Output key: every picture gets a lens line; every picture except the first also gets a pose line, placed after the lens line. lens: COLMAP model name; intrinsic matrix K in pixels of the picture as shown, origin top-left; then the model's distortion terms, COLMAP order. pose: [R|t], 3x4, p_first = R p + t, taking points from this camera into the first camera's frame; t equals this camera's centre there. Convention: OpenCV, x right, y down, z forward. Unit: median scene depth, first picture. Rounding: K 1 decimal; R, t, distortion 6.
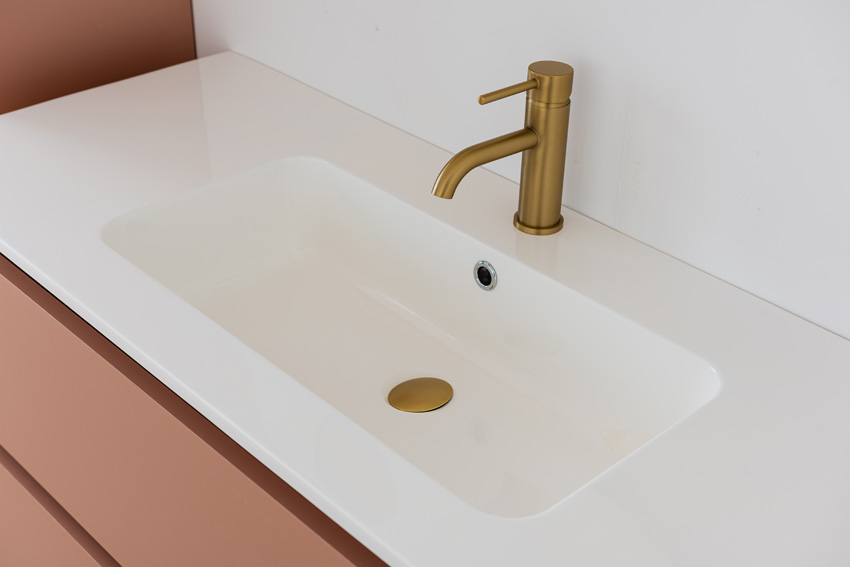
lens RADIAL K [[1215.2, 0, 423.3], [0, 1215.2, 288.1], [0, 0, 1]] dist [0.021866, 0.000000]
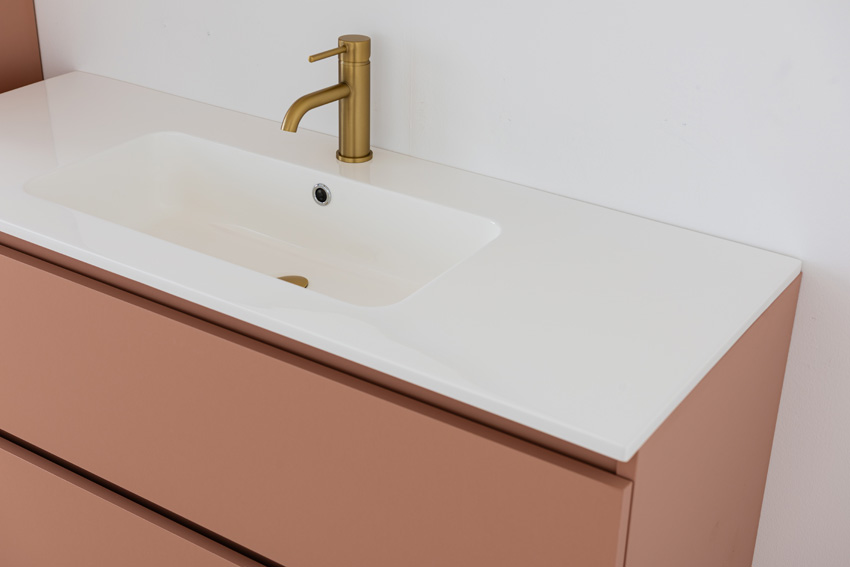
lens RADIAL K [[1215.2, 0, 424.1], [0, 1215.2, 284.8], [0, 0, 1]] dist [0.021866, 0.000000]
pose [[0.971743, -0.103068, 0.212351, -0.139661], [0.118919, 0.990888, -0.063243, 0.193965], [-0.203898, 0.086709, 0.975145, -0.346754]]
